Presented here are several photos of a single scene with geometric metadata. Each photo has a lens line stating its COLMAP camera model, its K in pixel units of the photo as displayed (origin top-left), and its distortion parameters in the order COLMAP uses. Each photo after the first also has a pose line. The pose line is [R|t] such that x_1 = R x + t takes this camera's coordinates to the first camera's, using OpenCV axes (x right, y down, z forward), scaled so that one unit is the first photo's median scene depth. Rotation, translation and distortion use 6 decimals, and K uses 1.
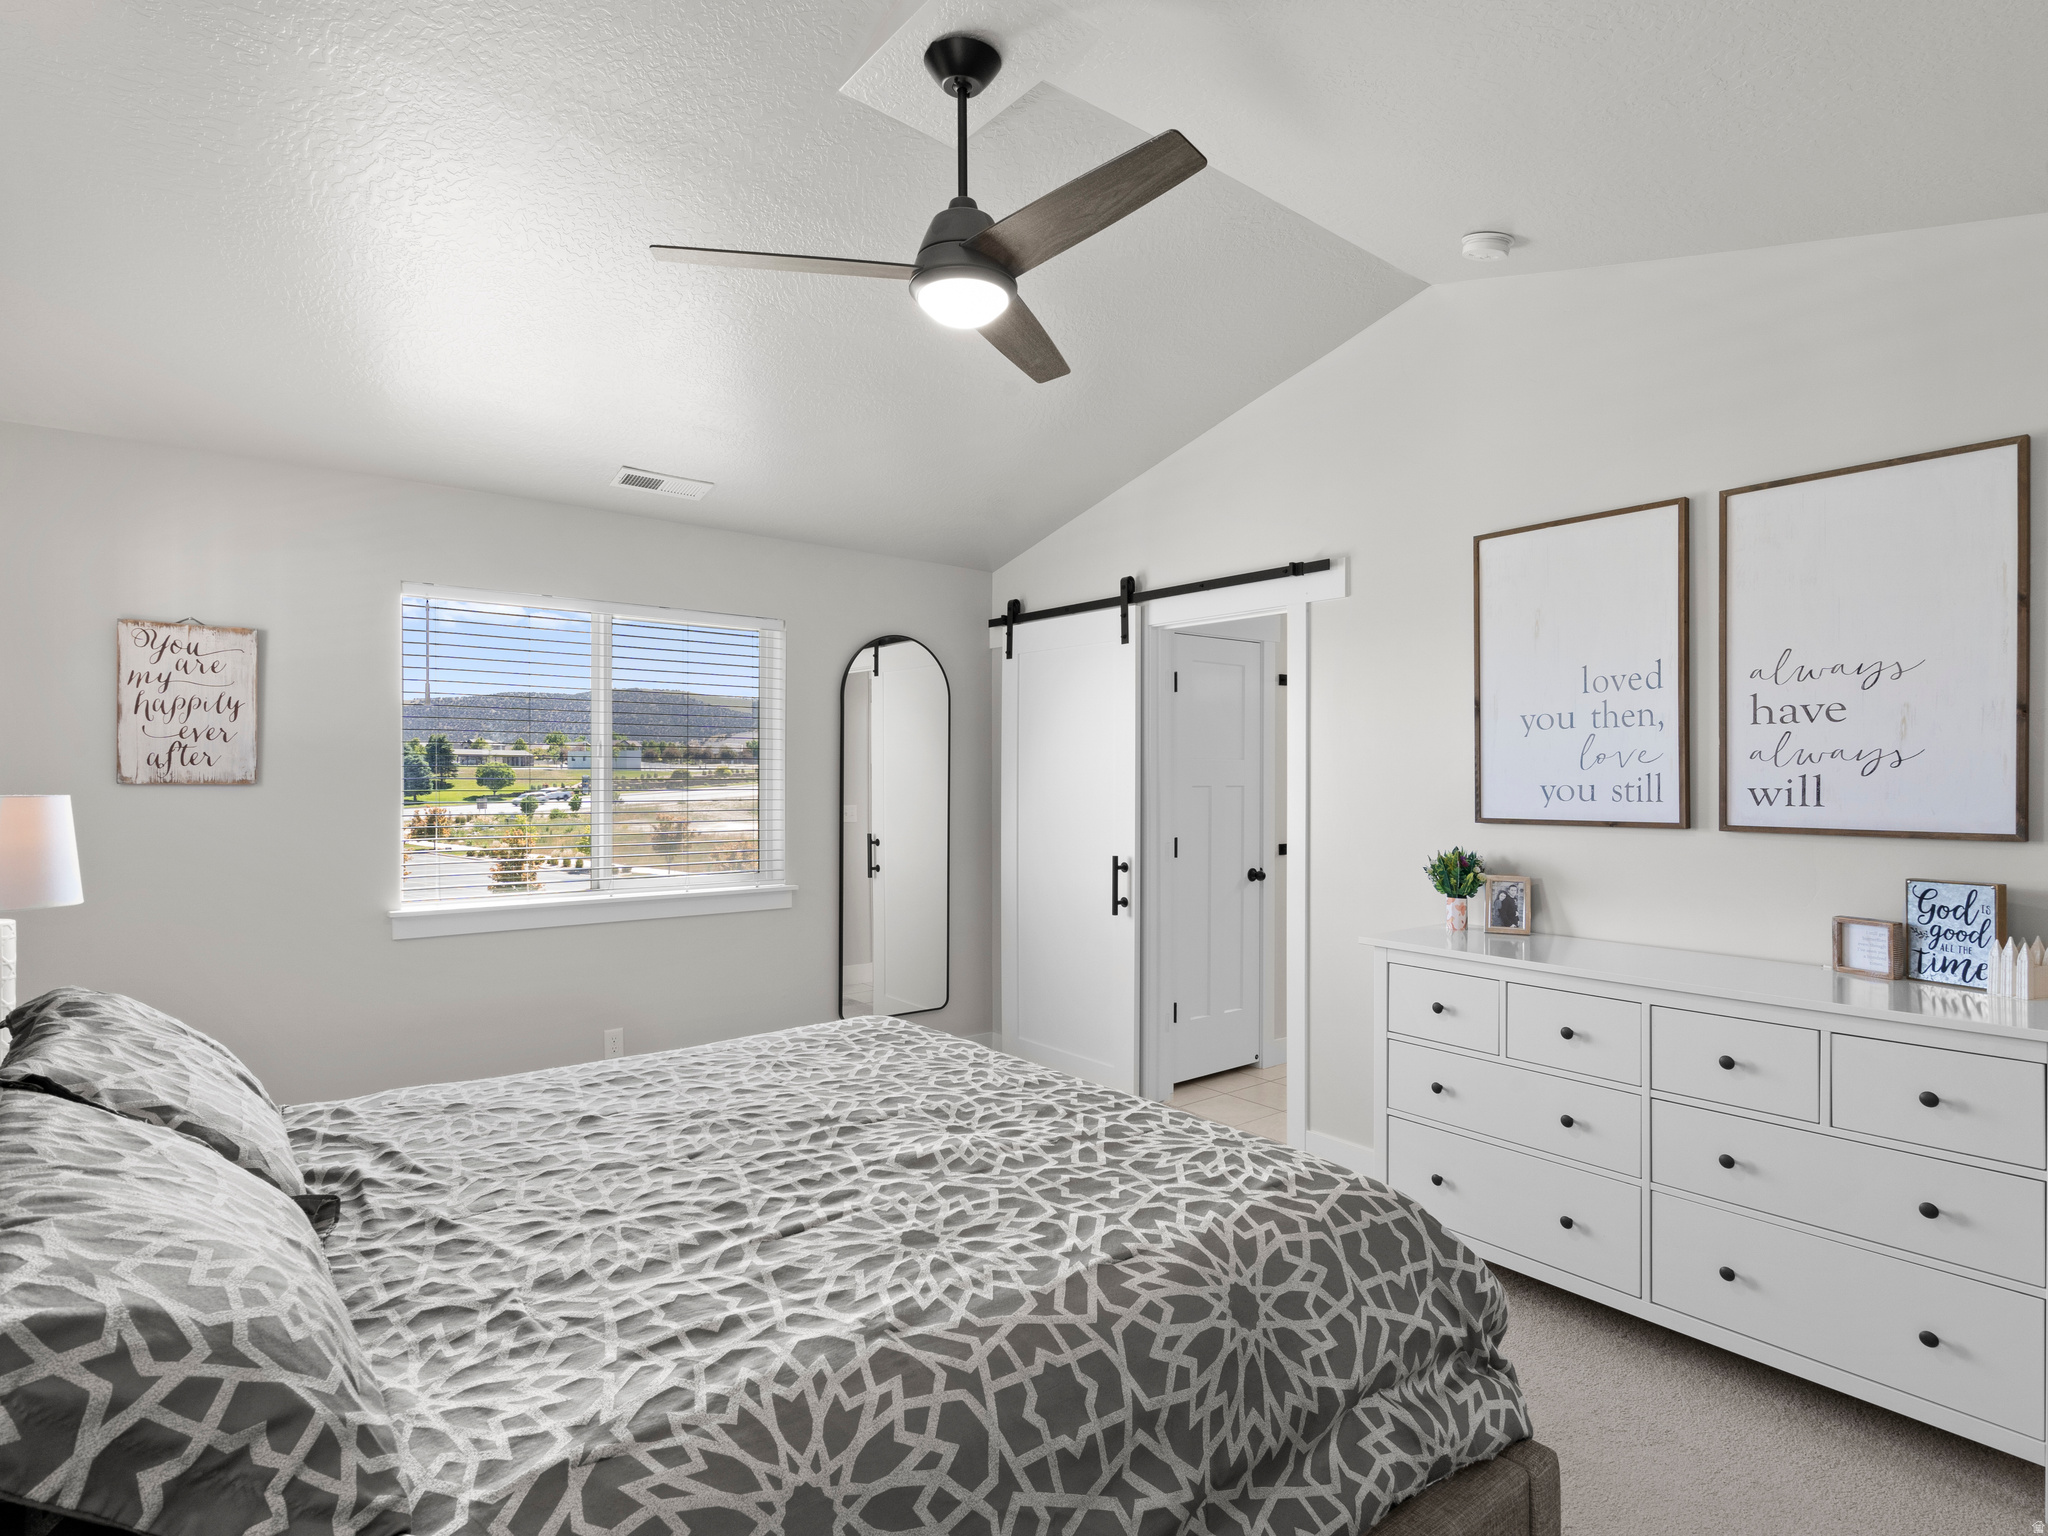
lens RADIAL K [[1111.1, 0, 1015.3], [0, 1111.1, 767.0], [0, 0, 1]] dist [0.016457, -0.000342]
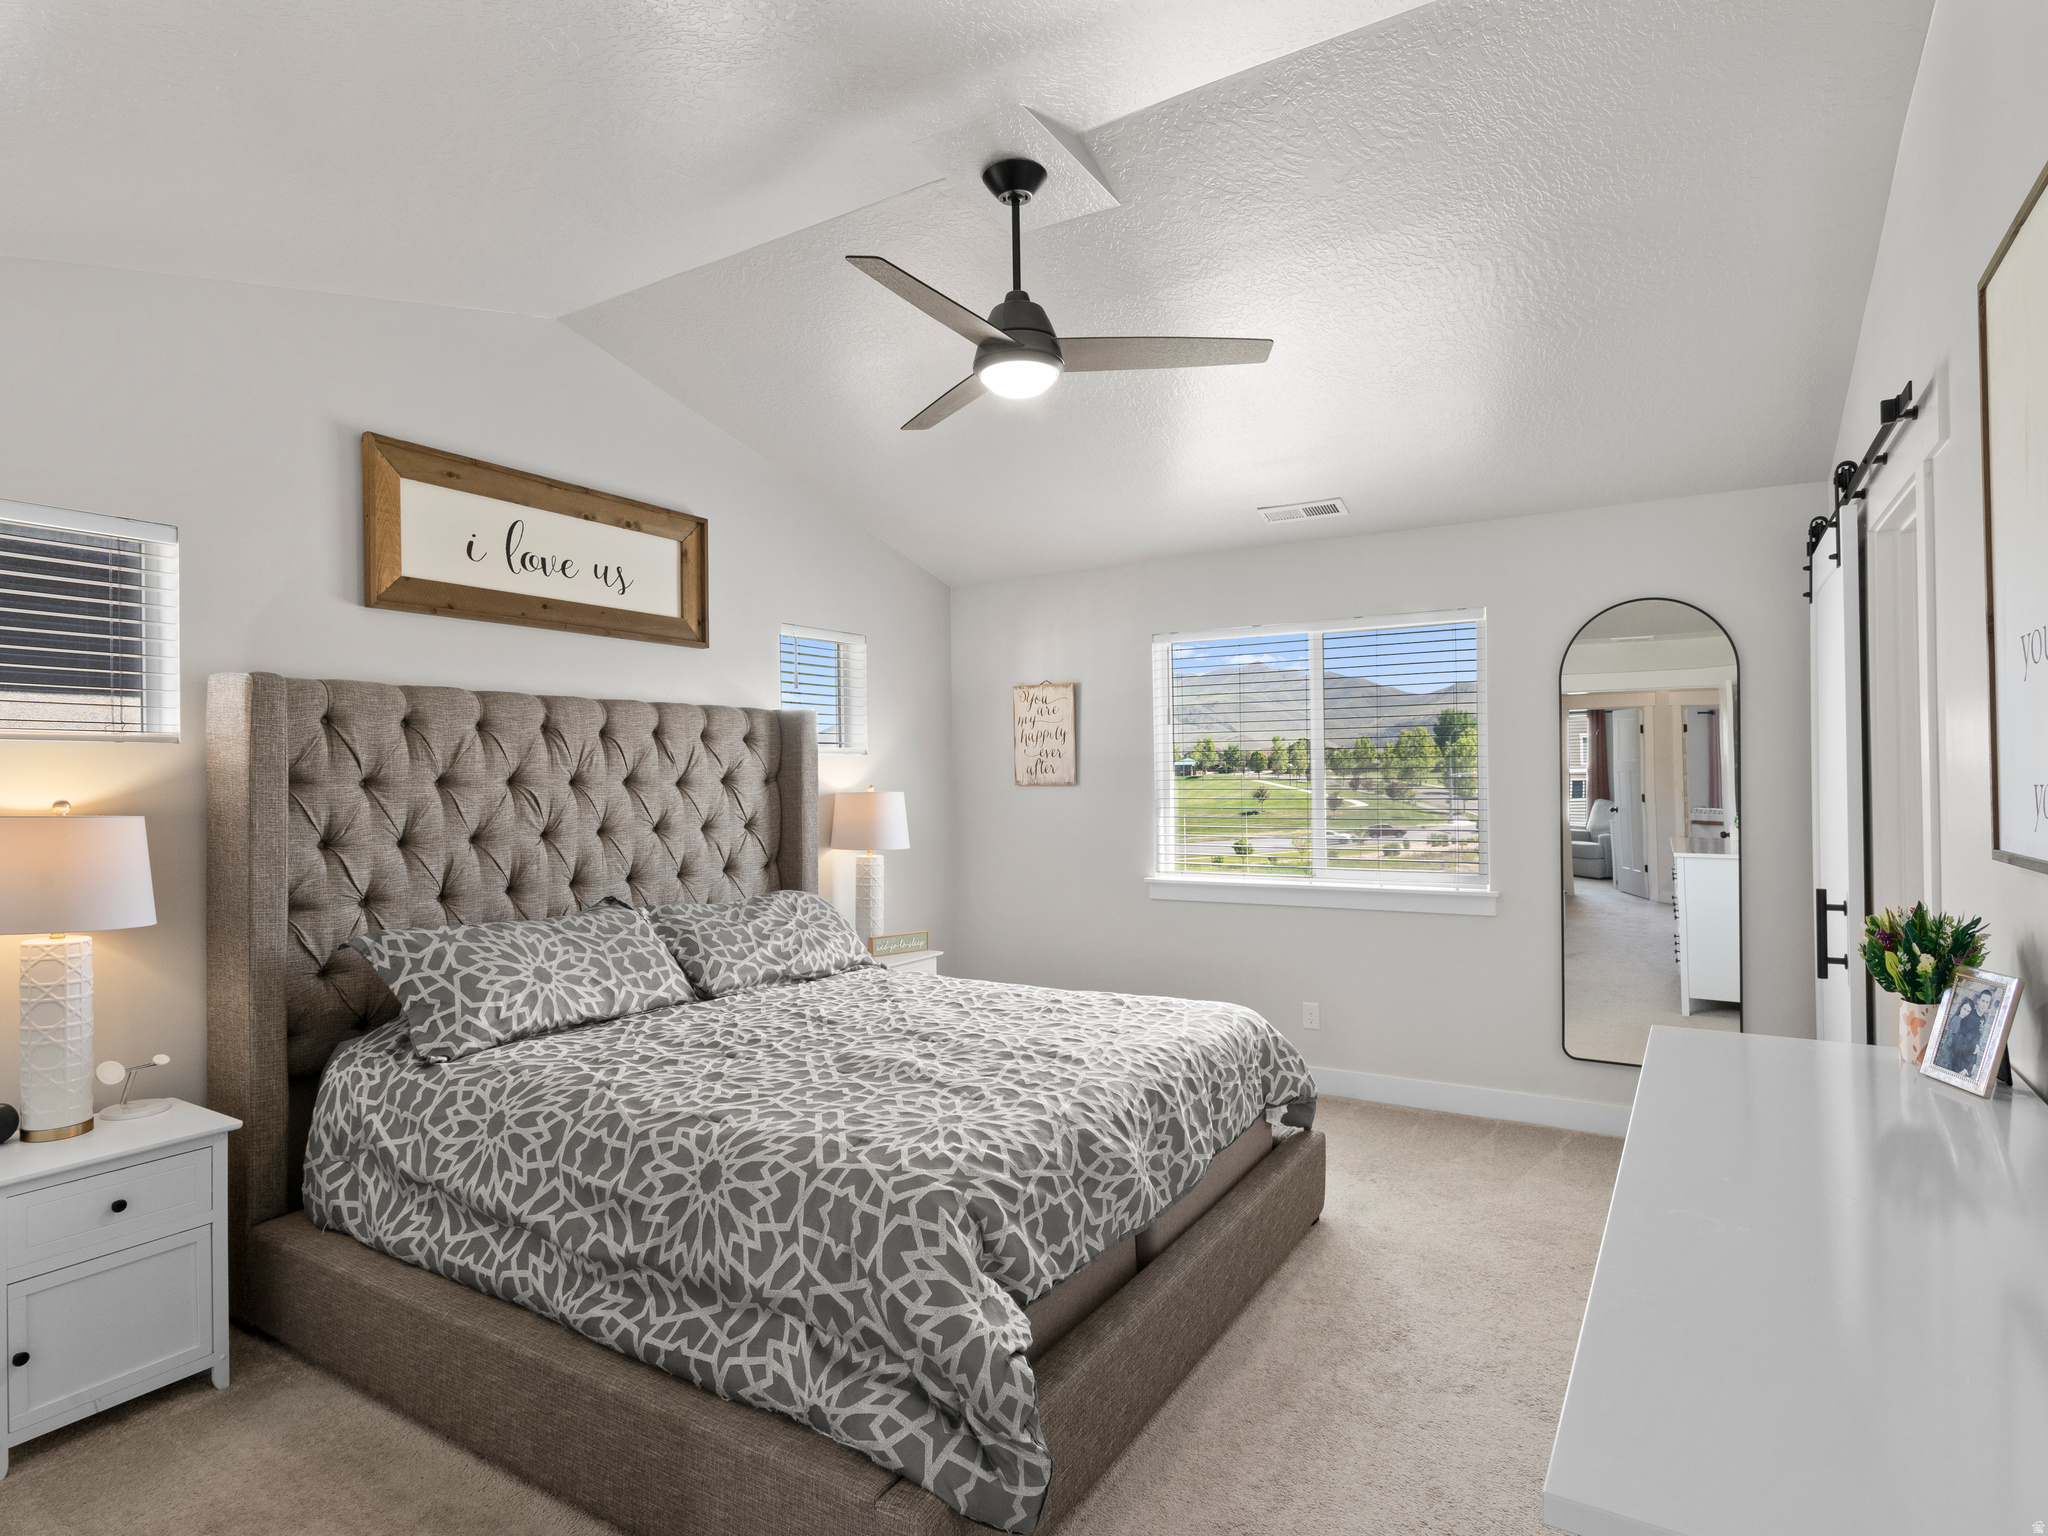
lens RADIAL K [[1111.1, 0, 1022.5], [0, 1111.1, 778.4], [0, 0, 1]] dist [0.016457, -0.000342]
pose [[0.364348, -0.004992, -0.931249, 0.746051], [0.018022, 0.999836, 0.001692, 0.002783], [0.931088, -0.017400, 0.364379, 0.404713]]
